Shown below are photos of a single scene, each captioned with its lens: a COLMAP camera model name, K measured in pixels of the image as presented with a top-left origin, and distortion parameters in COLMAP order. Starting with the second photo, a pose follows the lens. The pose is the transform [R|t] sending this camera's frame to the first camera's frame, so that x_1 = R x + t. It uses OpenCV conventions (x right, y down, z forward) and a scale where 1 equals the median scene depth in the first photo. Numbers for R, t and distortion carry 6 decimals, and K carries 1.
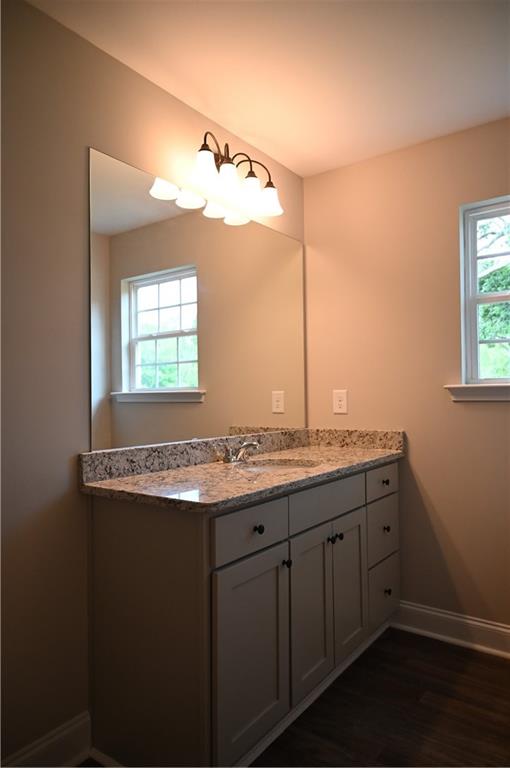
lens RADIAL K [[518.2, 0, 256.6], [0, 518.2, 378.7], [0, 0, 1]] dist [-0.007923, 0.001099]
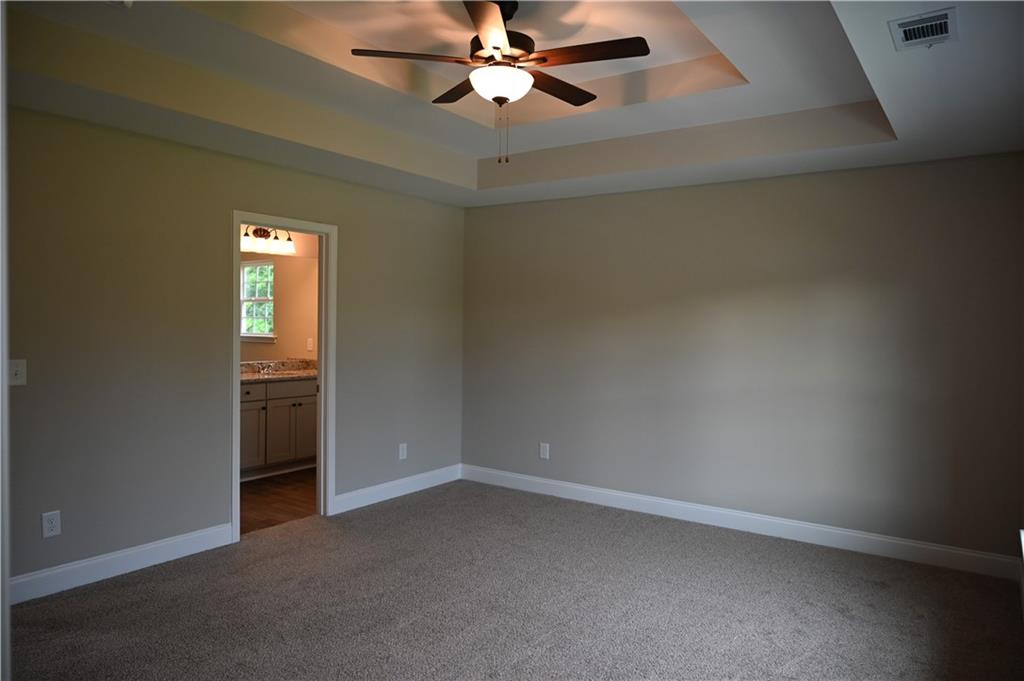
lens RADIAL K [[690.9, 0, 512.0], [0, 690.9, 340.5], [0, 0, 1]] dist [-0.007923, 0.001099]
pose [[0.999472, 0.030833, 0.010224, 1.163373], [-0.031392, 0.997708, 0.059945, -0.221770], [-0.008352, -0.060234, 0.998149, -2.288298]]
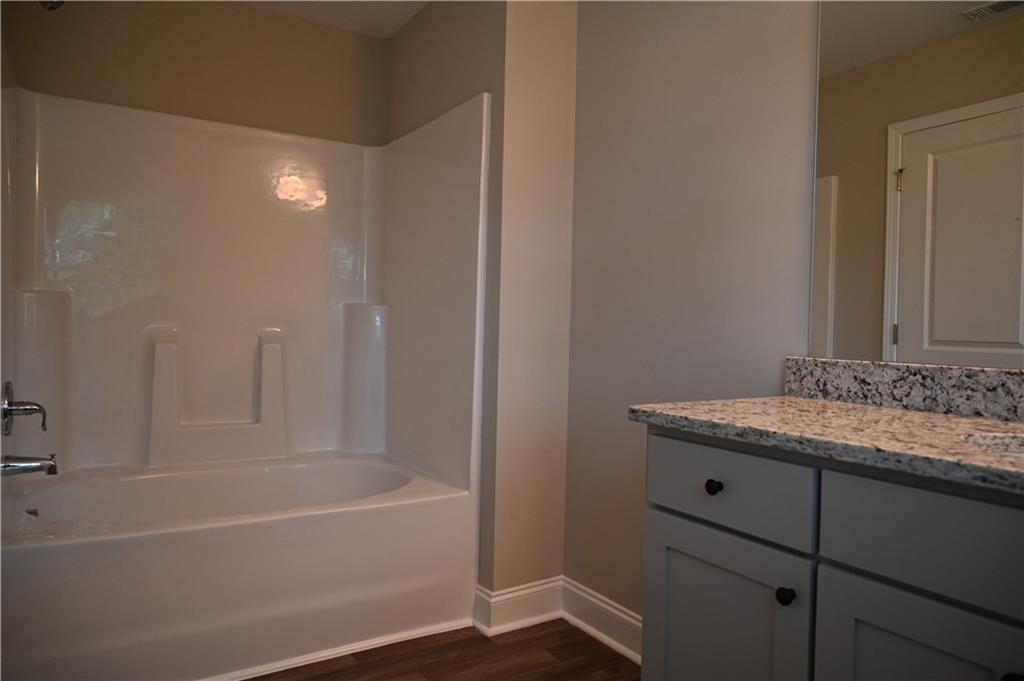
lens RADIAL K [[690.9, 0, 512.0], [0, 690.9, 340.5], [0, 0, 1]] dist [-0.007923, 0.001099]
pose [[-0.375131, 0.019391, -0.926769, 0.685612], [0.008525, 0.999811, 0.017469, 0.090077], [0.926932, -0.001348, -0.375226, 0.905544]]
